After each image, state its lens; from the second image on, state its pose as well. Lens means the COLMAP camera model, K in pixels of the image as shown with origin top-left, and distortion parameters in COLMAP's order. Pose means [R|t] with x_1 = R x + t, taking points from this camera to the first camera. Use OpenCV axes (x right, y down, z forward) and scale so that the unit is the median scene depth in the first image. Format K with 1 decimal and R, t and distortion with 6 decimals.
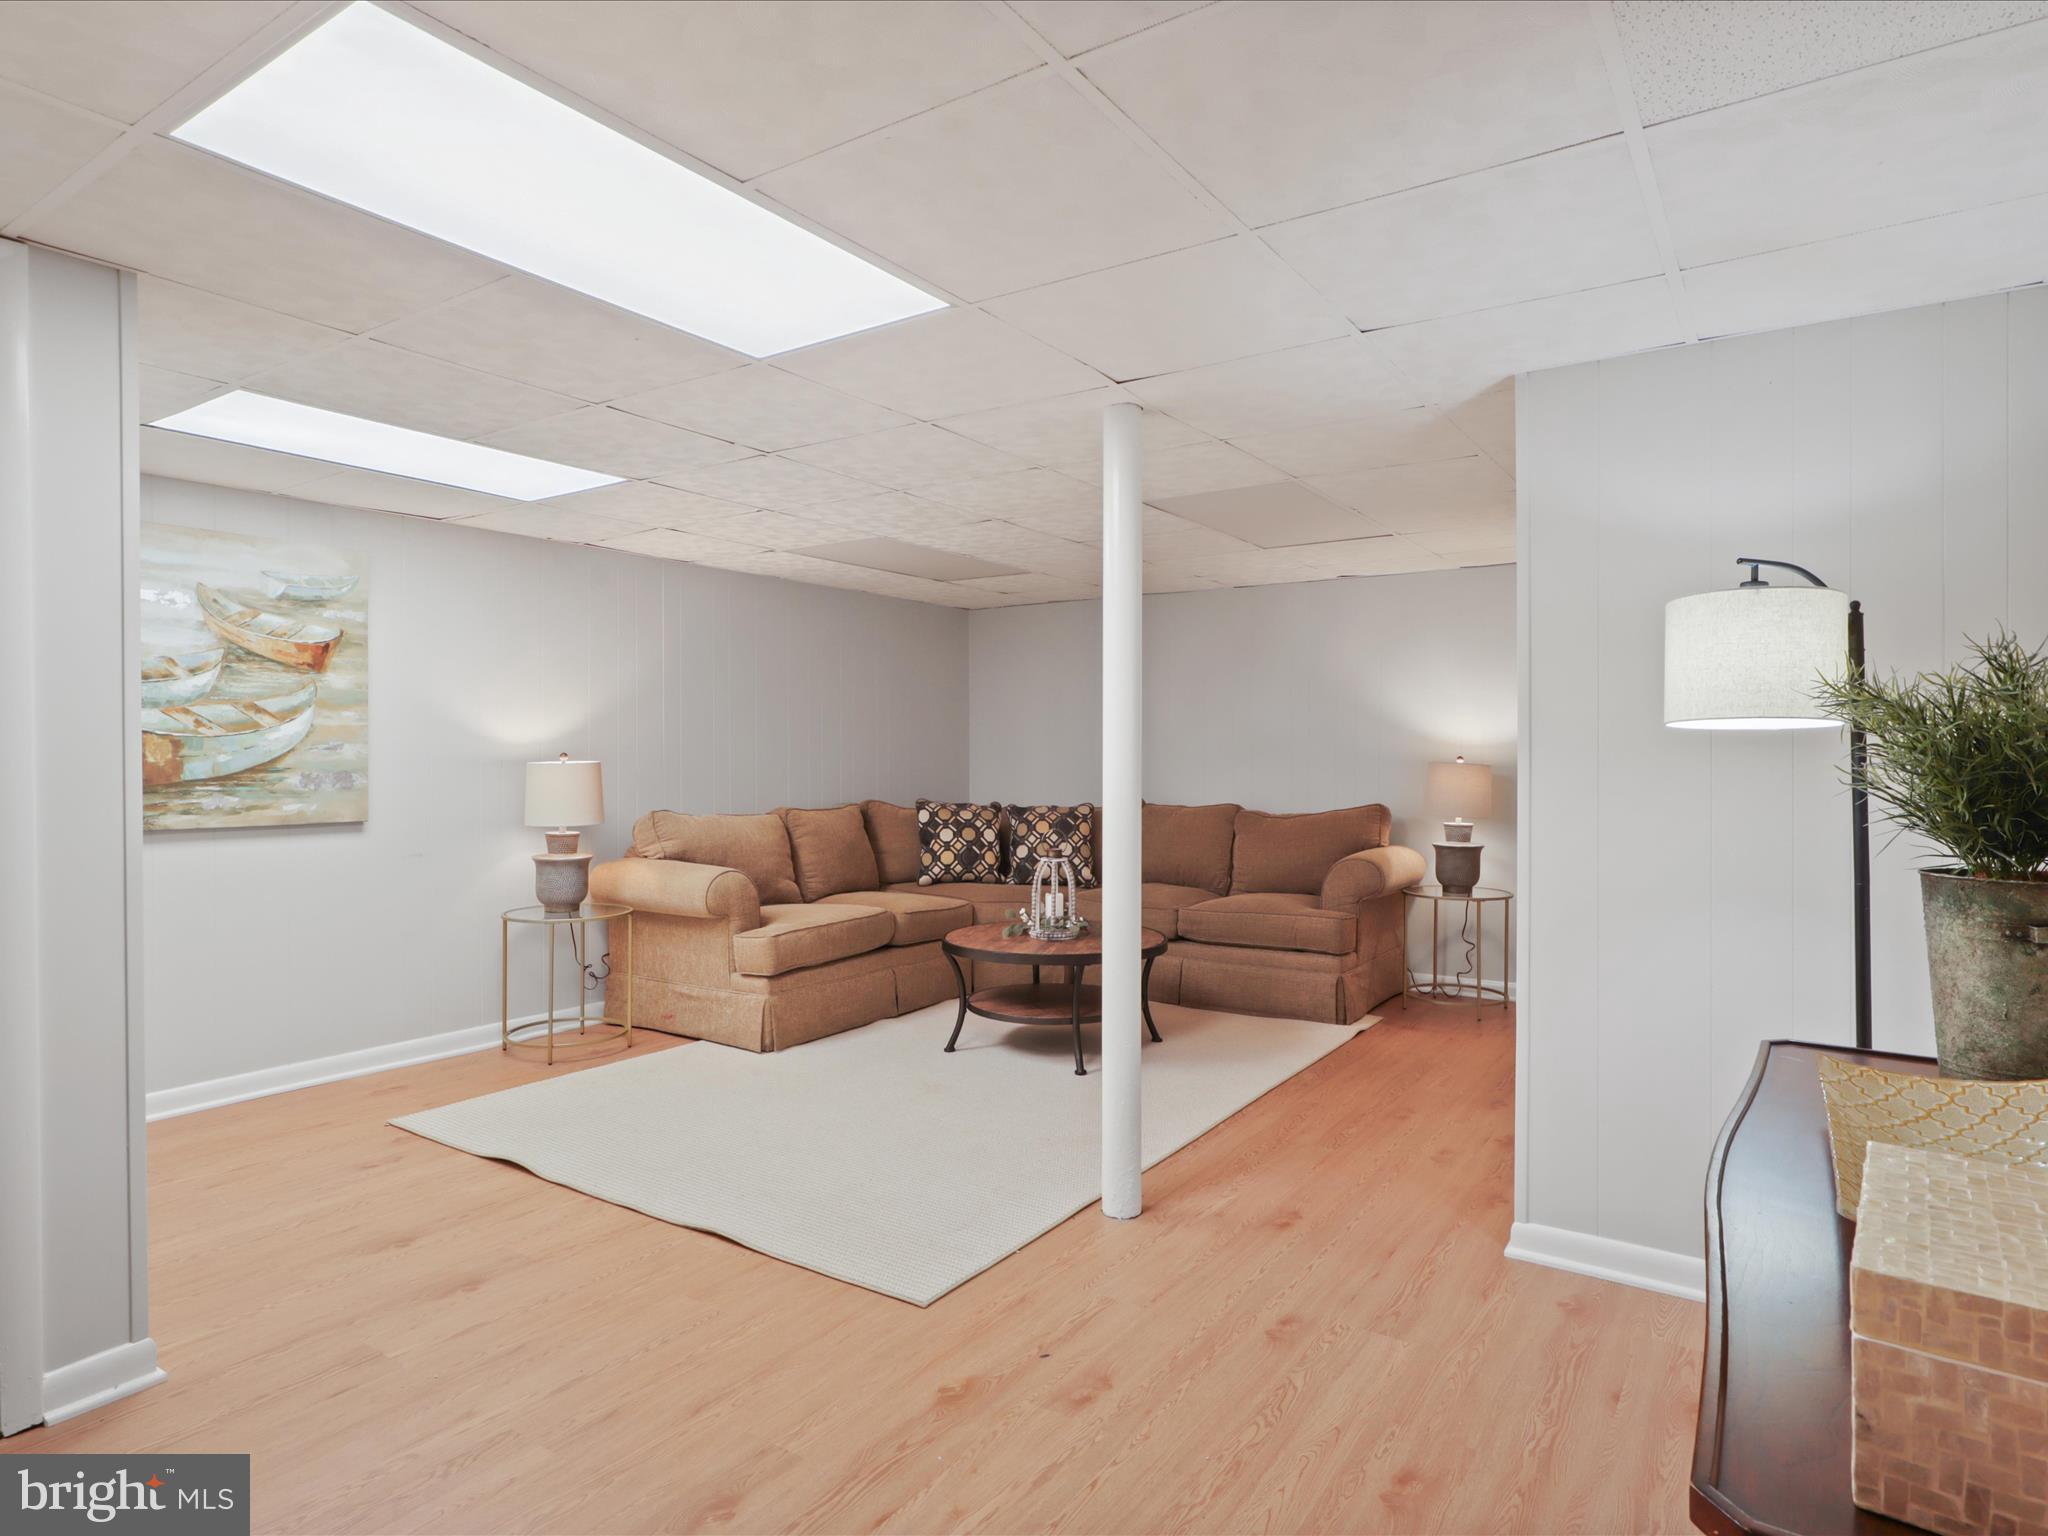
lens RADIAL K [[1173.3, 0, 1026.2], [0, 1173.3, 761.0], [0, 0, 1]] dist [-0.046418, 0.040501]
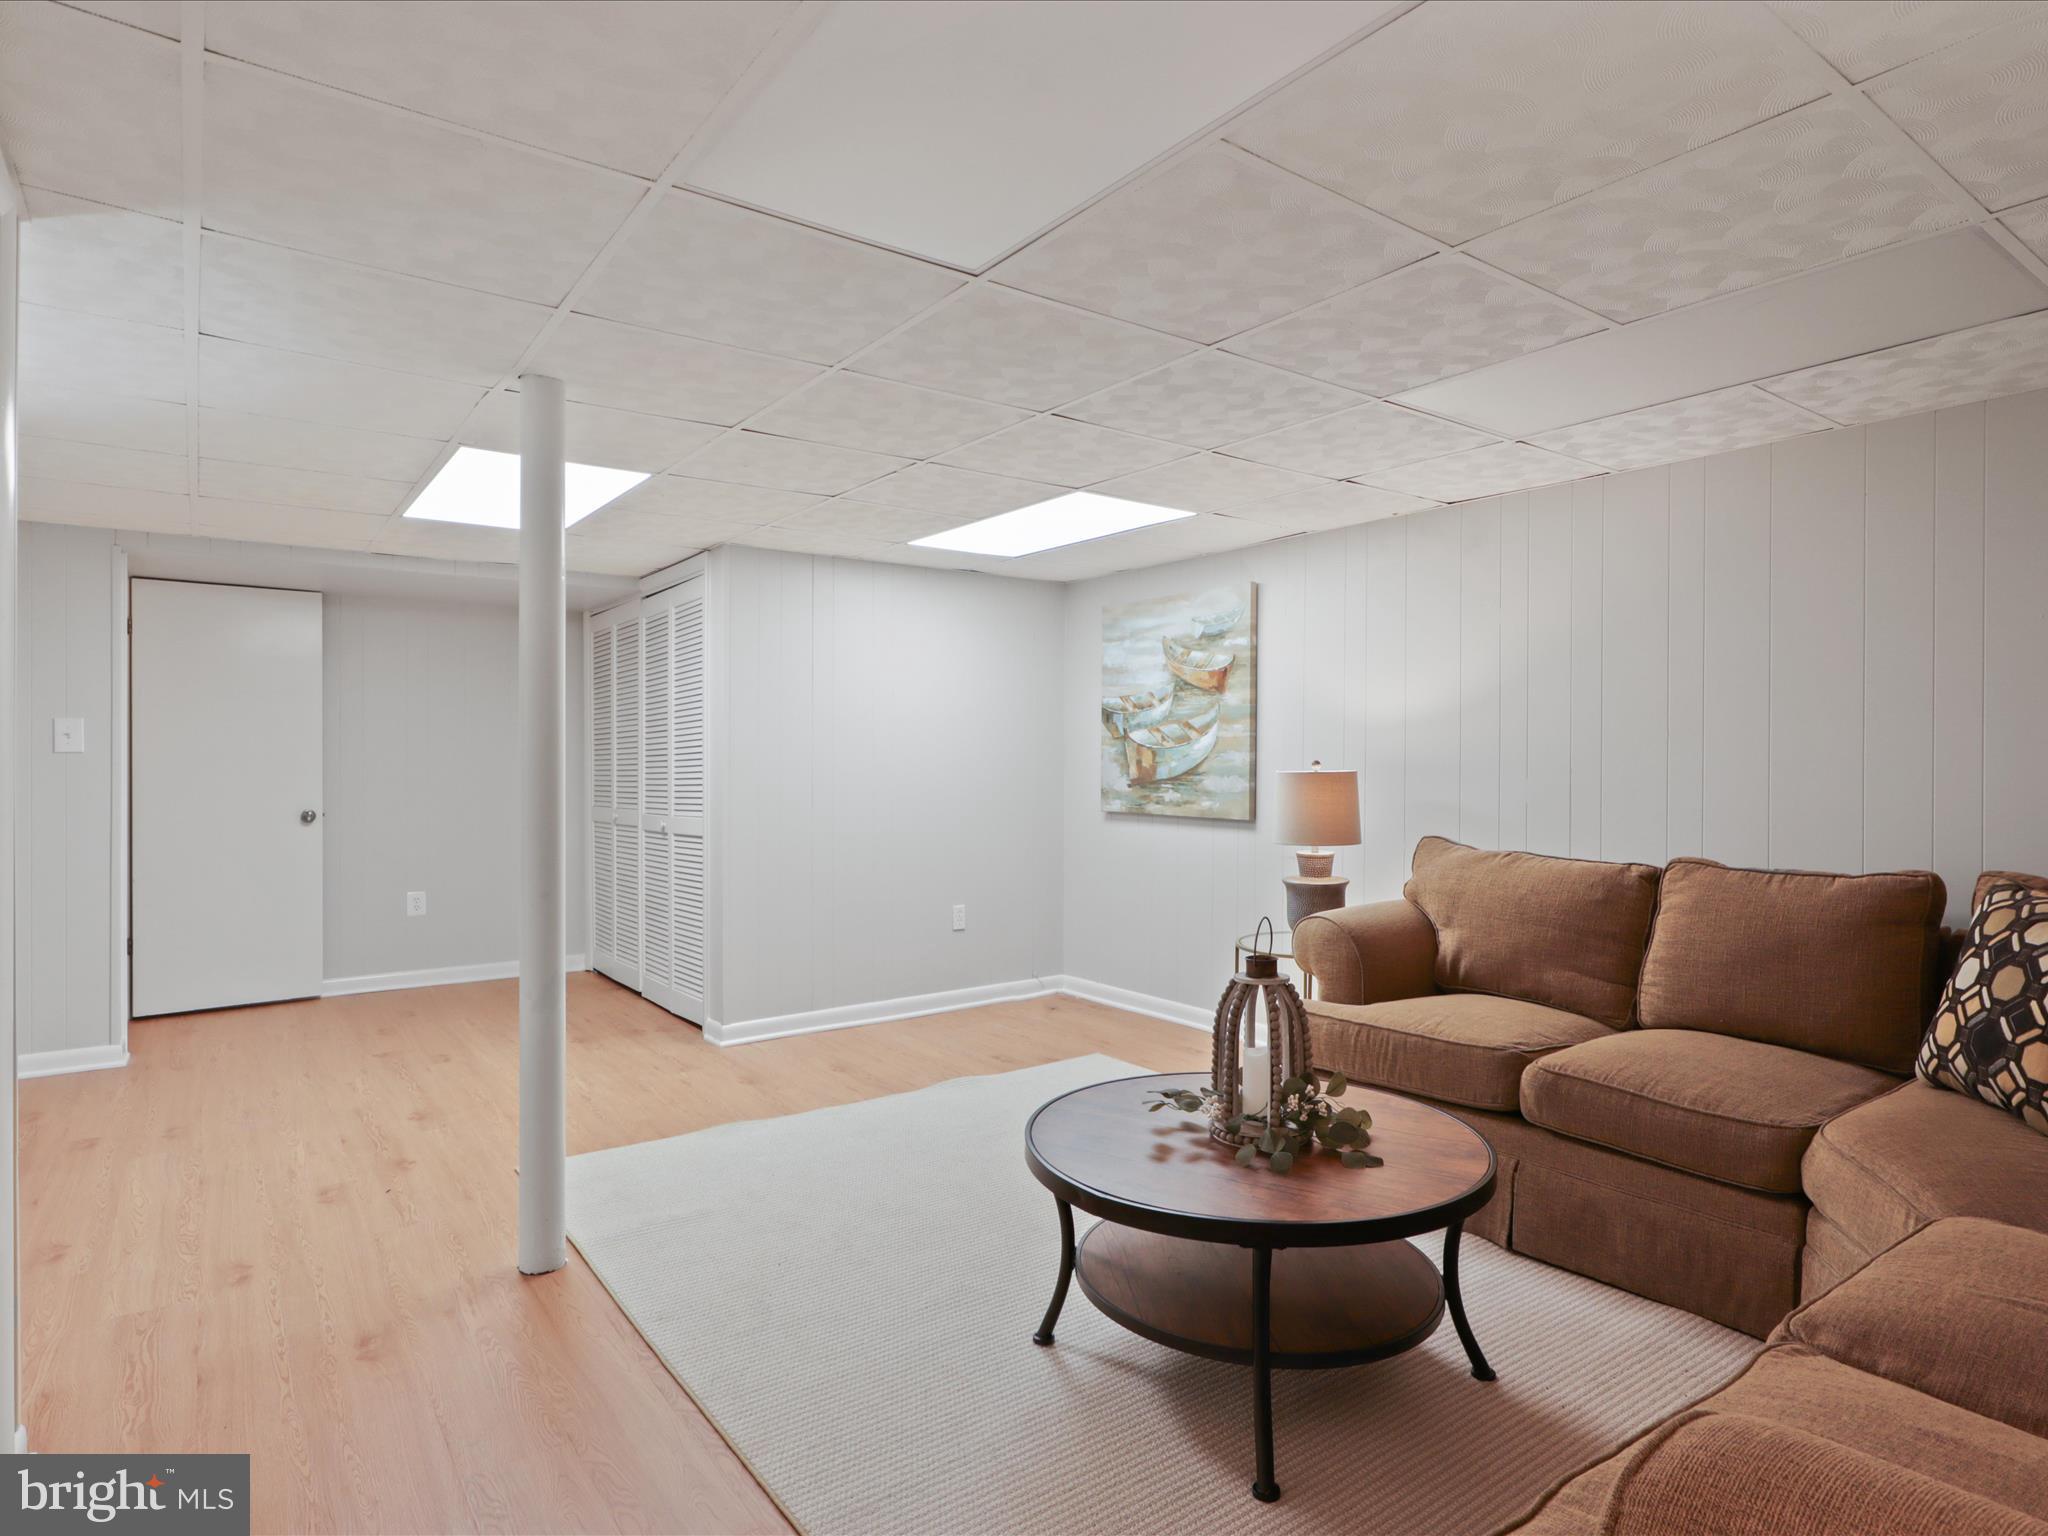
lens RADIAL K [[1161.1, 0, 1043.9], [0, 1161.1, 778.5], [0, 0, 1]] dist [-0.021009, 0.010020]
pose [[-0.345439, 0.016449, -0.938297, 0.512602], [-0.006554, 0.999780, 0.019939, -0.009326], [0.938418, 0.013037, -0.345255, 1.092792]]
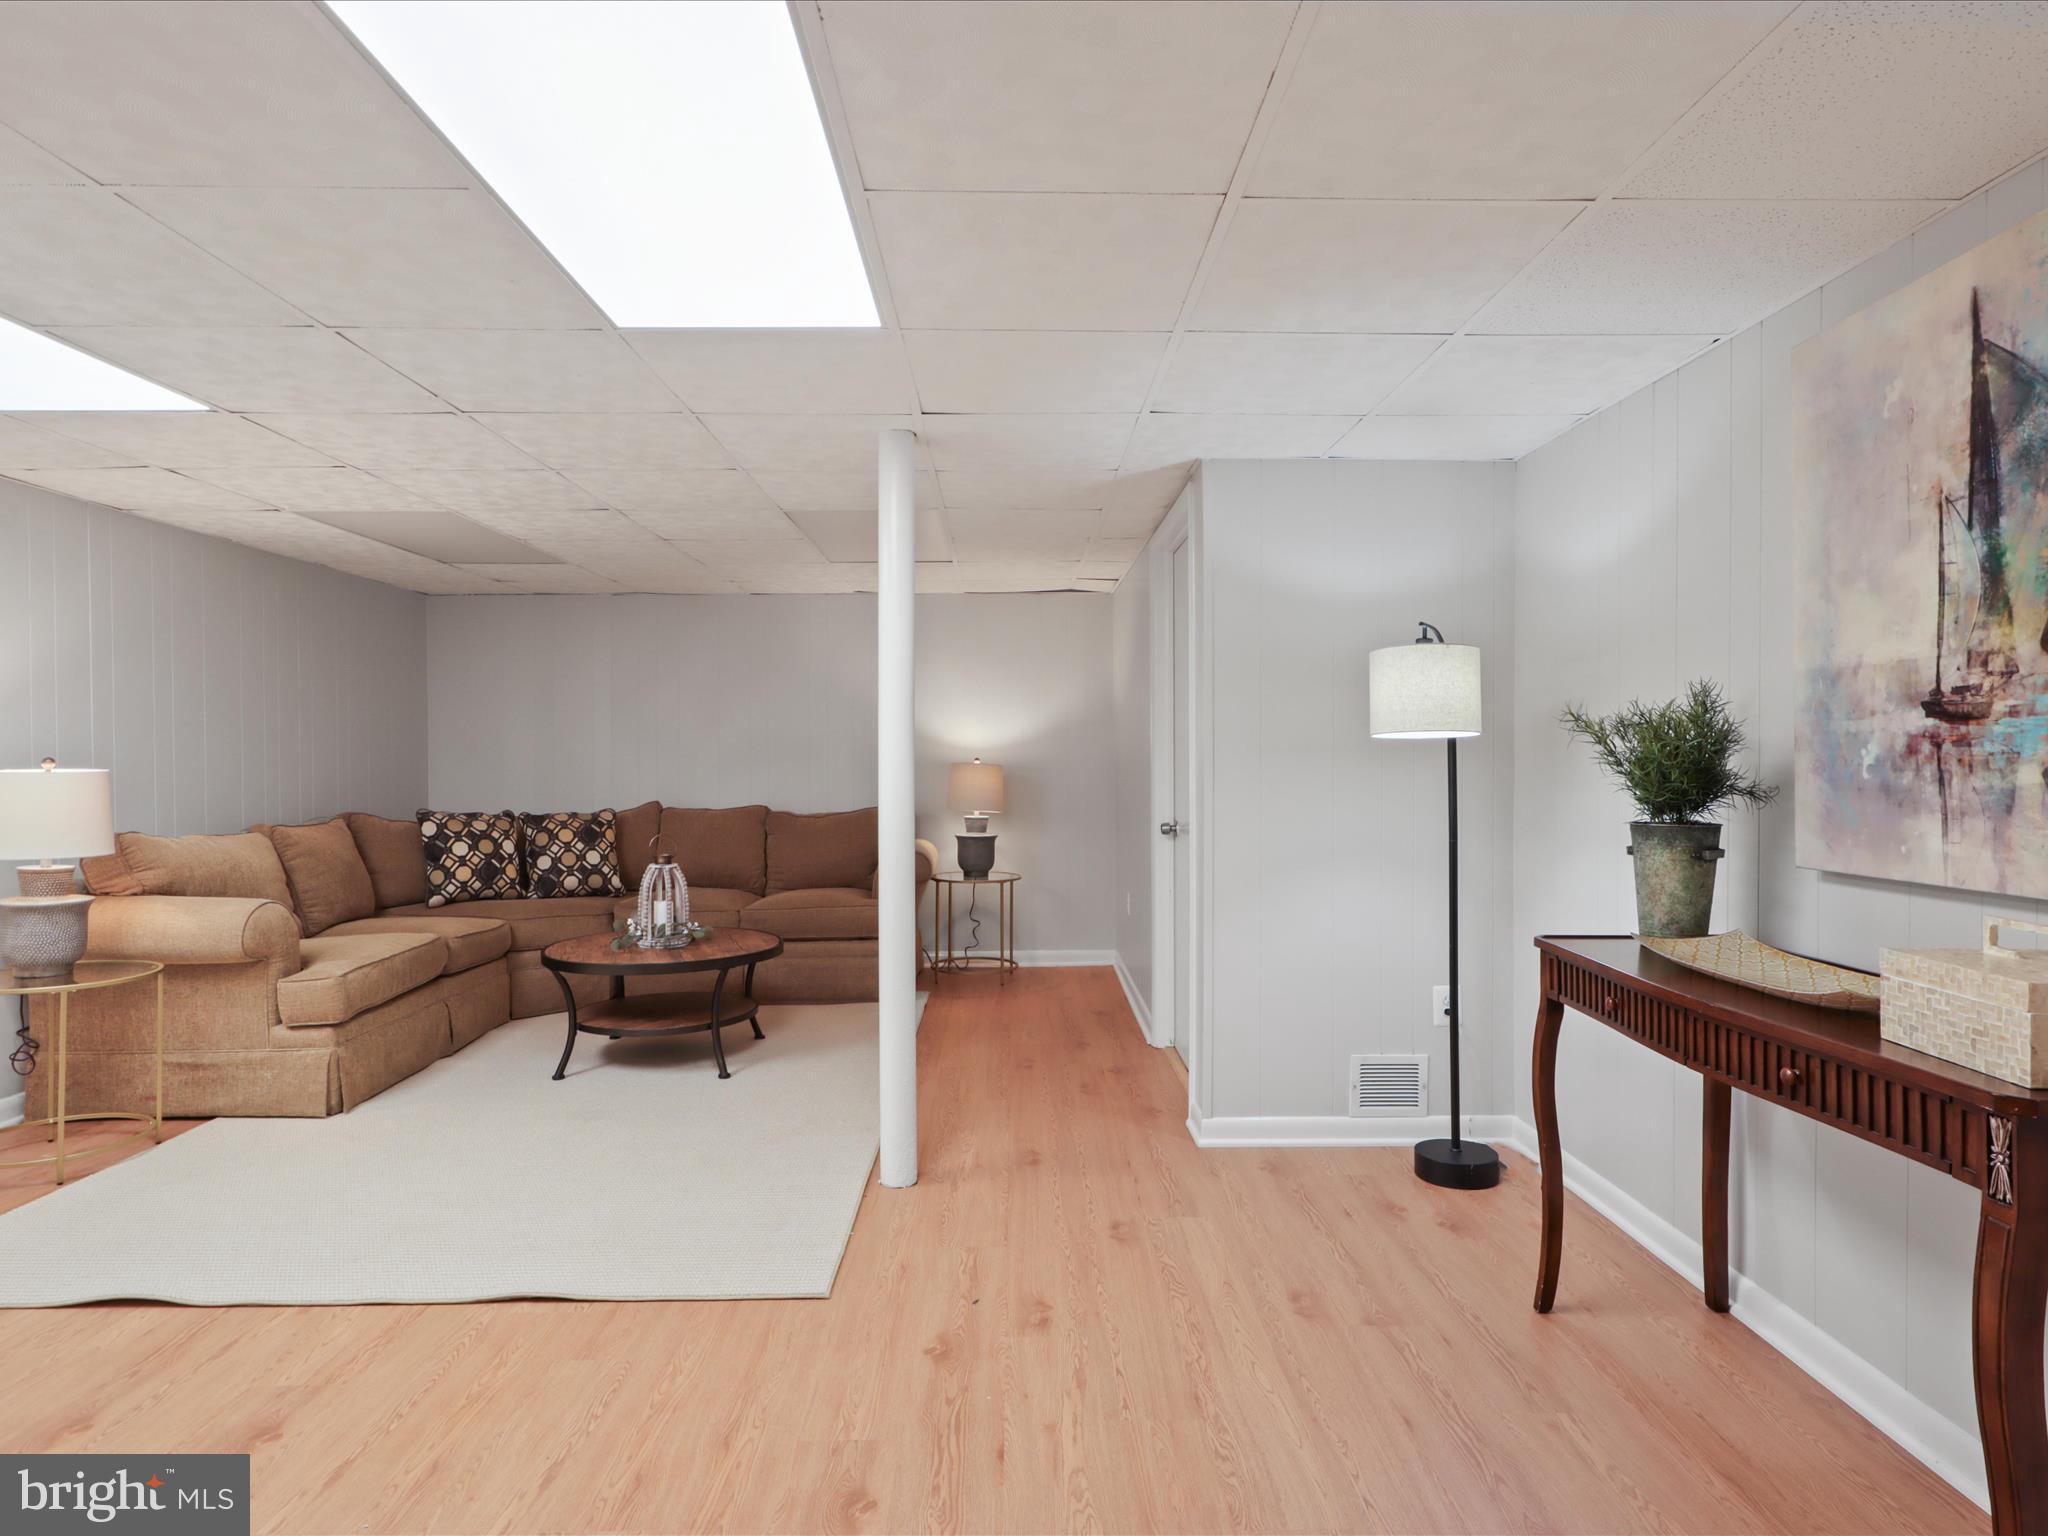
lens RADIAL K [[1161.1, 0, 1043.9], [0, 1161.1, 778.5], [0, 0, 1]] dist [-0.021009, 0.010020]
pose [[0.816023, -0.013900, 0.577852, -0.275860], [0.006316, 0.999866, 0.015132, -0.000970], [-0.577985, -0.008698, 0.816001, 0.034196]]
